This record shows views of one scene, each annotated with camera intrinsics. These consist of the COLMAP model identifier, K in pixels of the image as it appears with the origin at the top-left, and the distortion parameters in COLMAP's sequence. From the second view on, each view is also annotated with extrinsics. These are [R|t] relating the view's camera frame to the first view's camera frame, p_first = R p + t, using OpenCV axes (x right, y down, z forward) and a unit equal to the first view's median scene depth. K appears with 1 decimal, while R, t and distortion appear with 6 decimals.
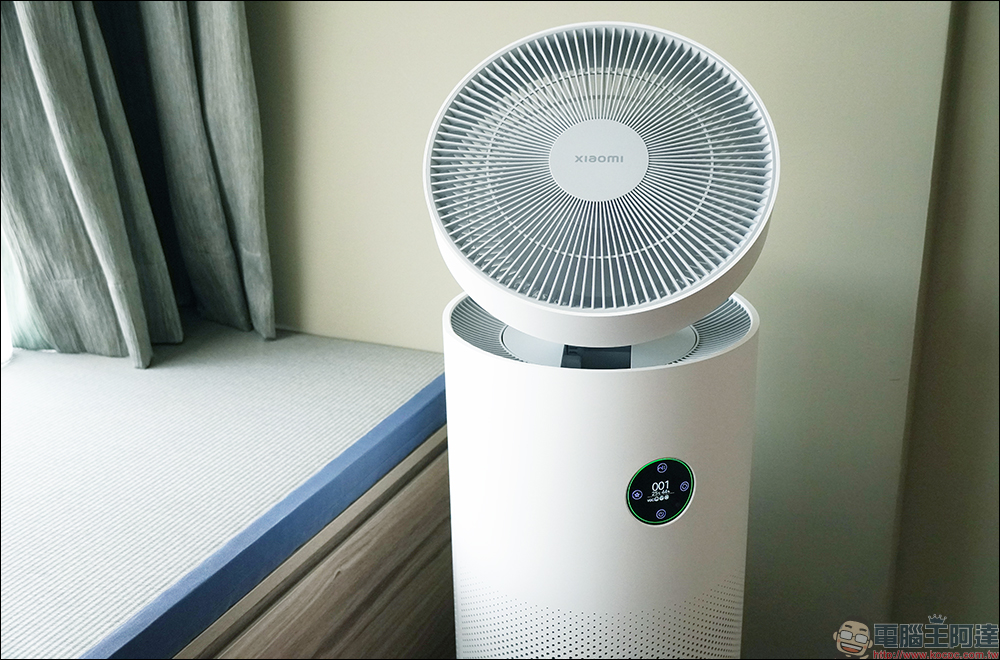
lens RADIAL K [[1131.3, 0, 525.3], [0, 1131.3, 328.7], [0, 0, 1]] dist [0.000978, 0.027564]
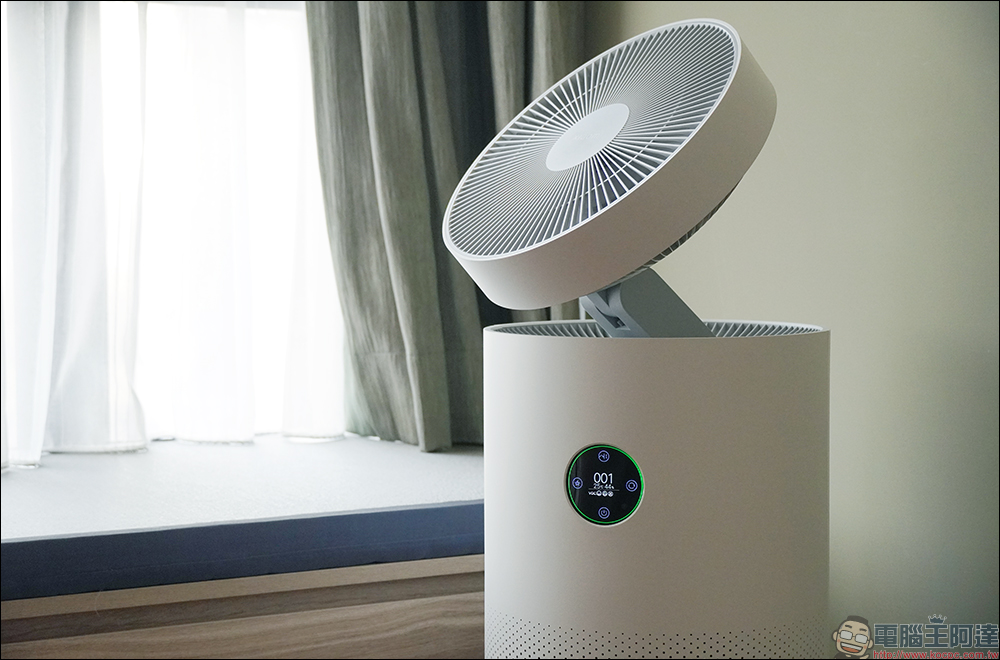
lens RADIAL K [[1833.1, 0, 499.4], [0, 1833.1, 357.0], [0, 0, 1]] dist [-0.002461, 0.034377]
pose [[0.771649, 0.057148, -0.633476, 0.681216], [-0.225400, 0.955891, -0.188329, 0.237382], [0.594771, 0.288110, 0.750493, -0.124456]]
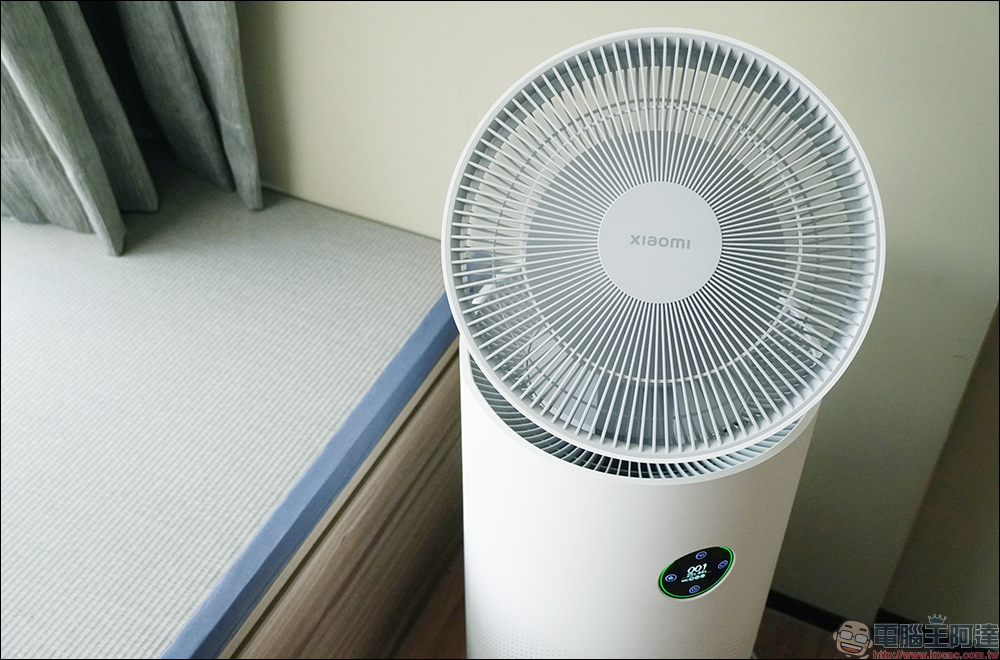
lens RADIAL K [[1131.3, 0, 525.3], [0, 1131.3, 328.7], [0, 0, 1]] dist [0.000978, 0.027564]
pose [[0.999343, 0.033219, 0.014504, -0.027305], [-0.036229, 0.928013, 0.370782, -0.261388], [-0.001143, -0.371063, 0.928607, 0.153850]]
